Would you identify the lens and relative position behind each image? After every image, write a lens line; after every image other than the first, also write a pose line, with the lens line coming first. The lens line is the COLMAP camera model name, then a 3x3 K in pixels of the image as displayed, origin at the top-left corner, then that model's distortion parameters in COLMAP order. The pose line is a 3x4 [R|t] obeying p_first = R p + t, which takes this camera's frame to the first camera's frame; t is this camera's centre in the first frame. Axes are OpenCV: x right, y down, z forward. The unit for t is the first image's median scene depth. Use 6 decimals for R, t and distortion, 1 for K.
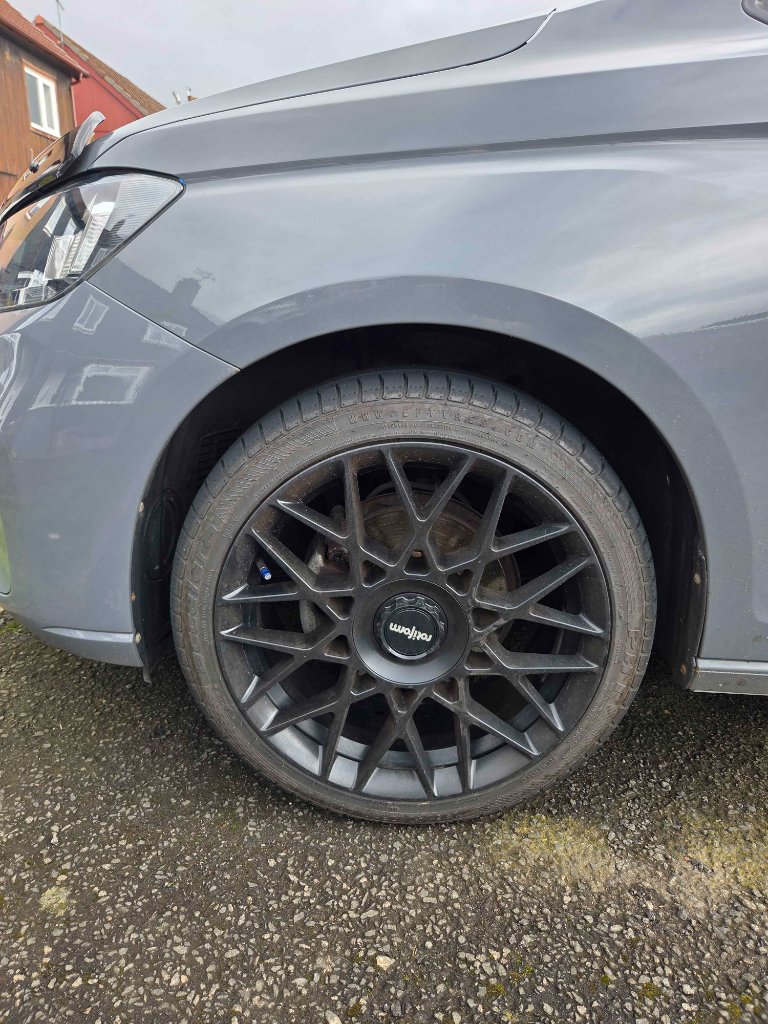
lens RADIAL K [[687.5, 0, 384.0], [0, 687.5, 512.0], [0, 0, 1]] dist [0.022243, -0.023441]
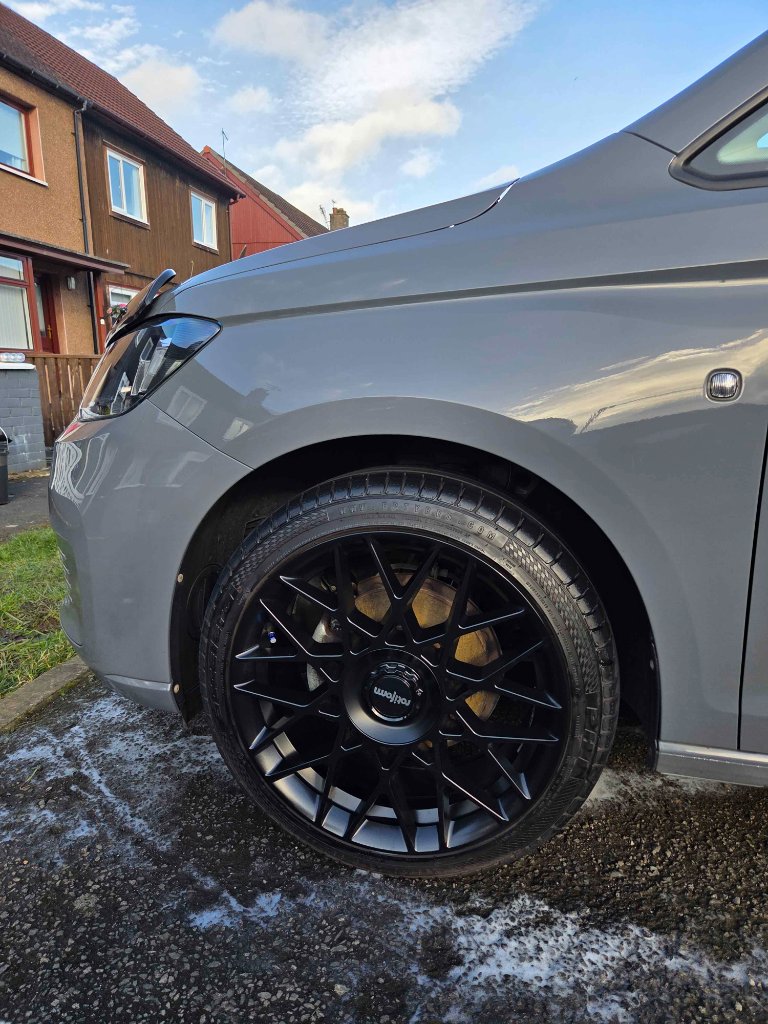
lens RADIAL K [[674.3, 0, 384.2], [0, 674.3, 529.0], [0, 0, 1]] dist [0.042115, -0.039695]
pose [[0.986119, 0.027356, -0.163774, 0.220191], [-0.042543, 0.995037, -0.089954, -0.001107], [0.160500, 0.095673, 0.982388, -0.147444]]
